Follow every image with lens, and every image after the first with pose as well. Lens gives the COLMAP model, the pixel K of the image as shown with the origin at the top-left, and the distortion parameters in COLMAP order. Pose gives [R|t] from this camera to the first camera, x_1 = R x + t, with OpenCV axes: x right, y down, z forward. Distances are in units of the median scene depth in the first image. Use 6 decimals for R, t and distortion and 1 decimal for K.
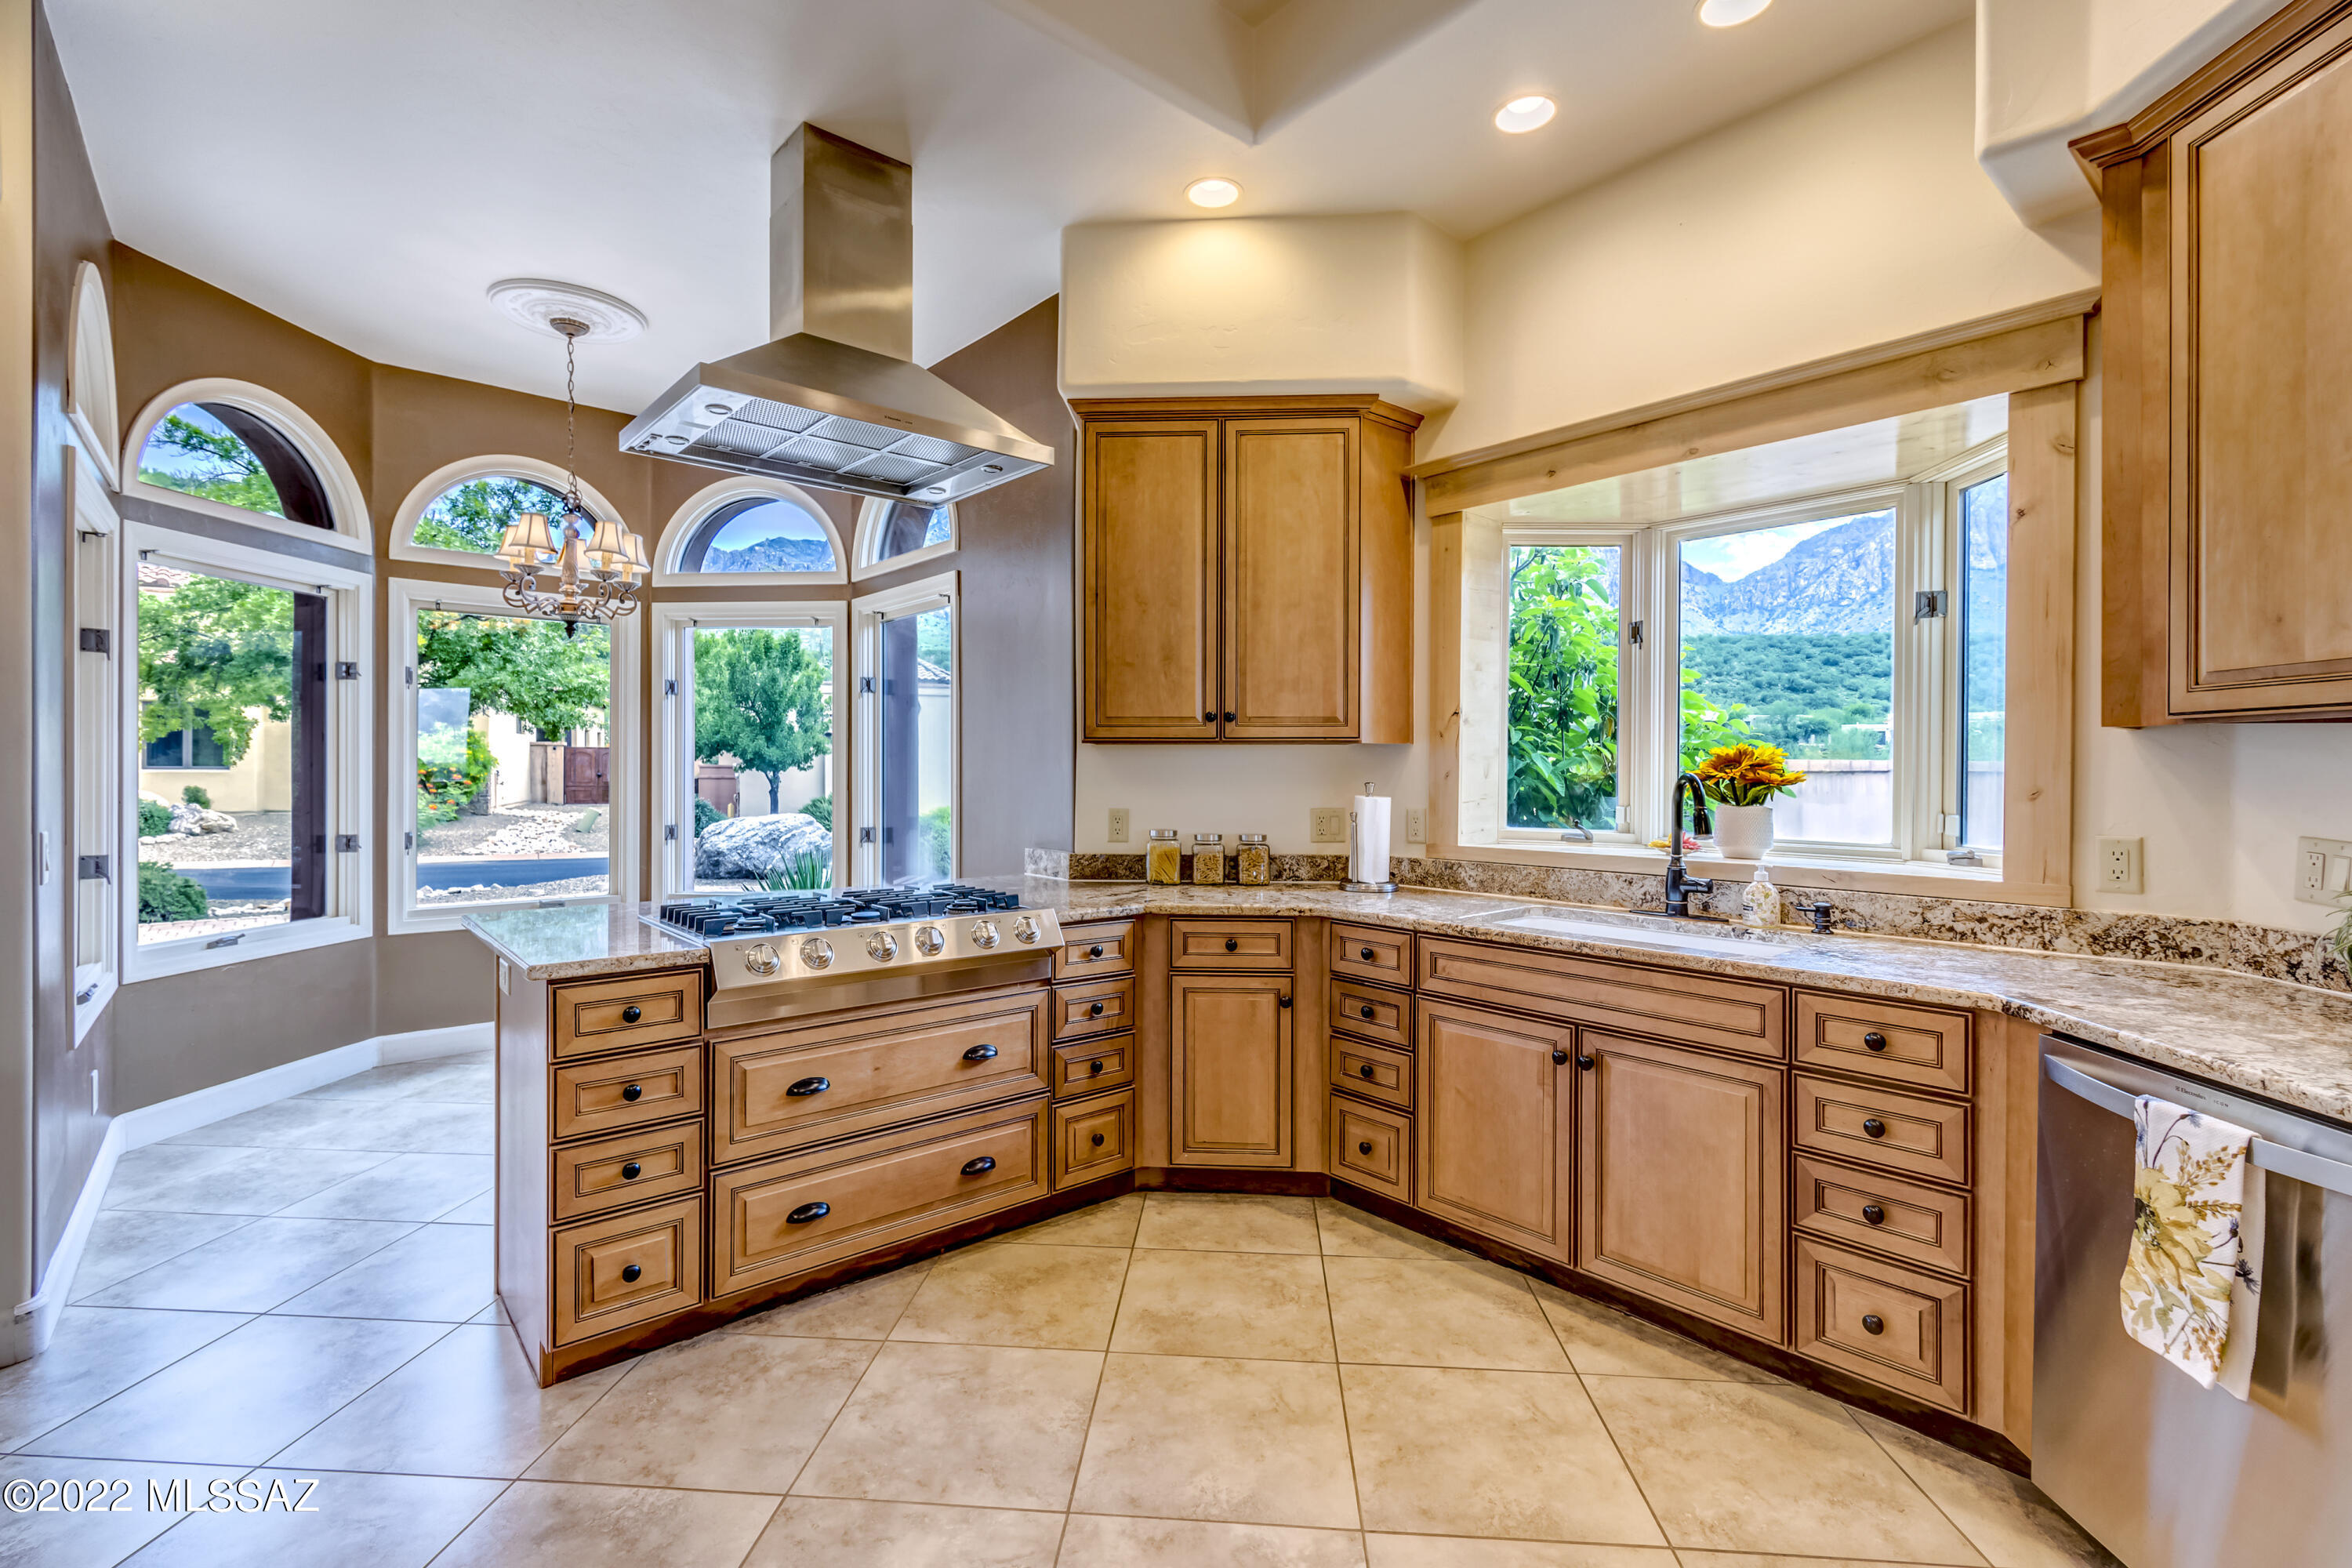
lens RADIAL K [[1044.6, 0, 1157.2], [0, 1044.6, 775.5], [0, 0, 1]] dist [0.002262, -0.001120]
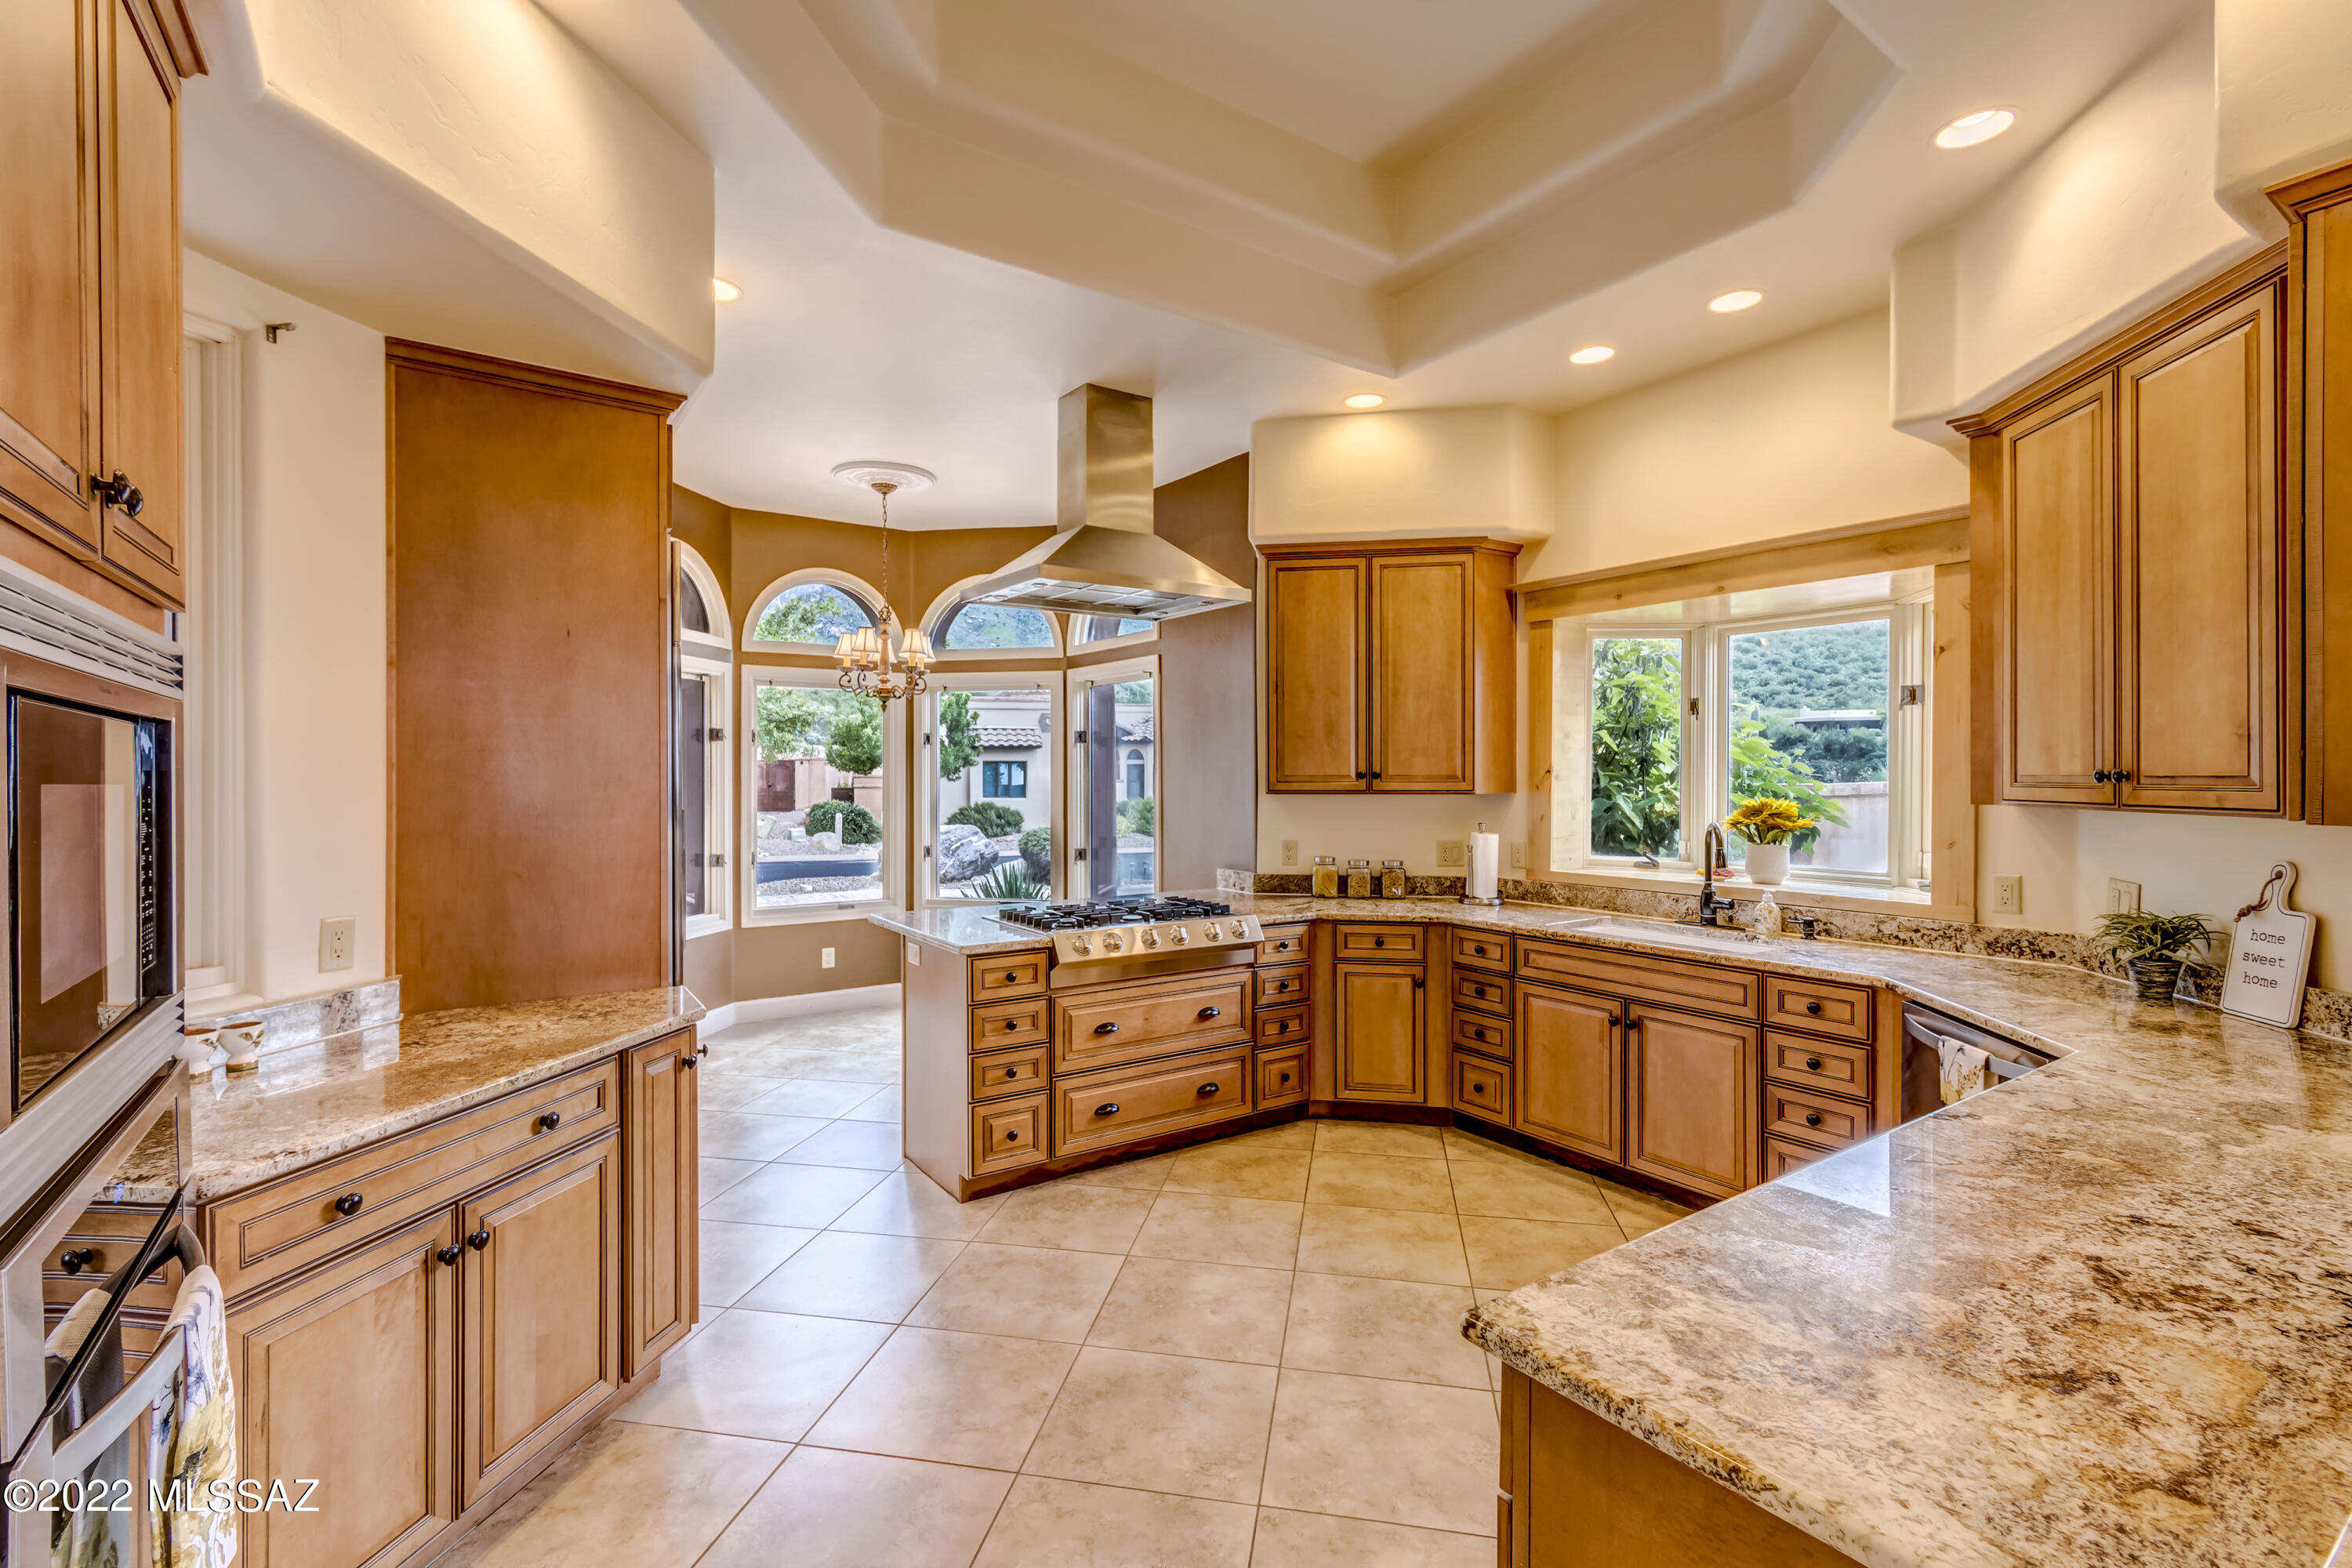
lens RADIAL K [[1044.6, 0, 1156.1], [0, 1044.6, 779.0], [0, 0, 1]] dist [0.002262, -0.001120]
pose [[0.993657, -0.002890, -0.112413, -0.069971], [0.002908, 0.999996, -0.000002, -0.058449], [0.112413, -0.000325, 0.993662, -0.433418]]
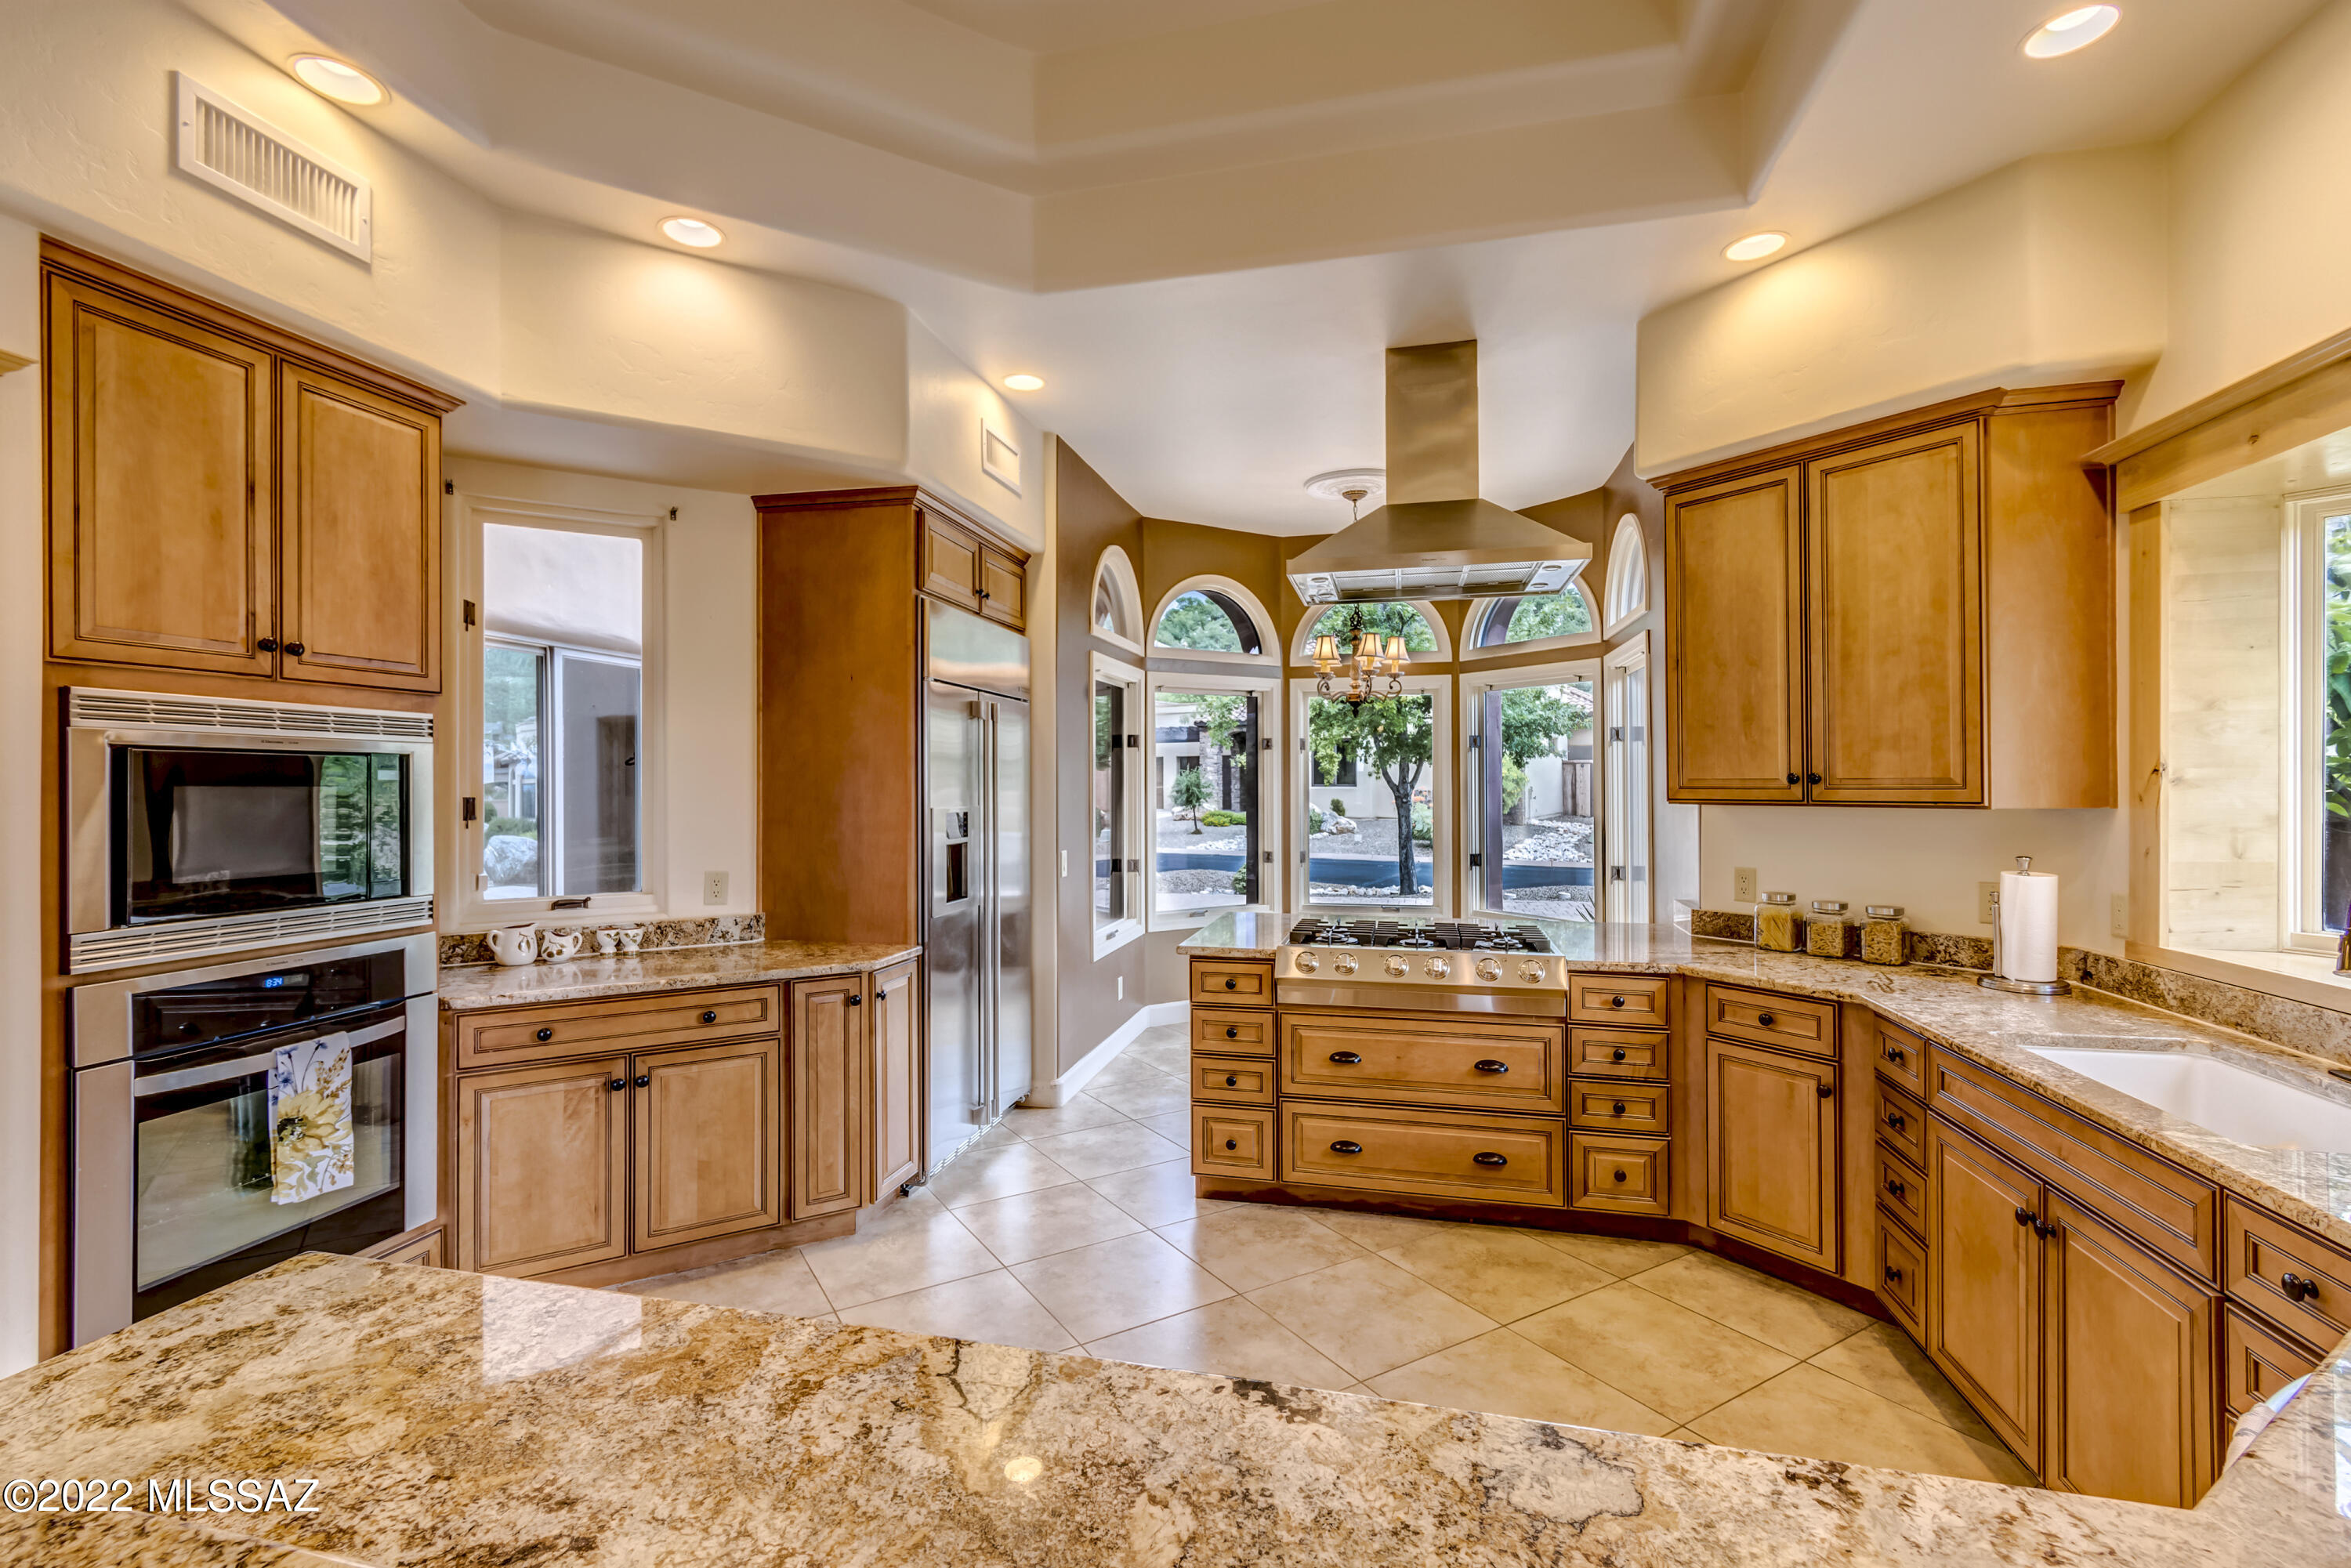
lens RADIAL K [[1044.1, 0, 1167.0], [0, 1044.1, 777.8], [0, 0, 1]] dist [0.002262, -0.001120]
pose [[0.585239, -0.007312, -0.810828, 0.548033], [0.002074, 0.999970, -0.007521, -0.057368], [0.810858, 0.002720, 0.585236, -0.017904]]
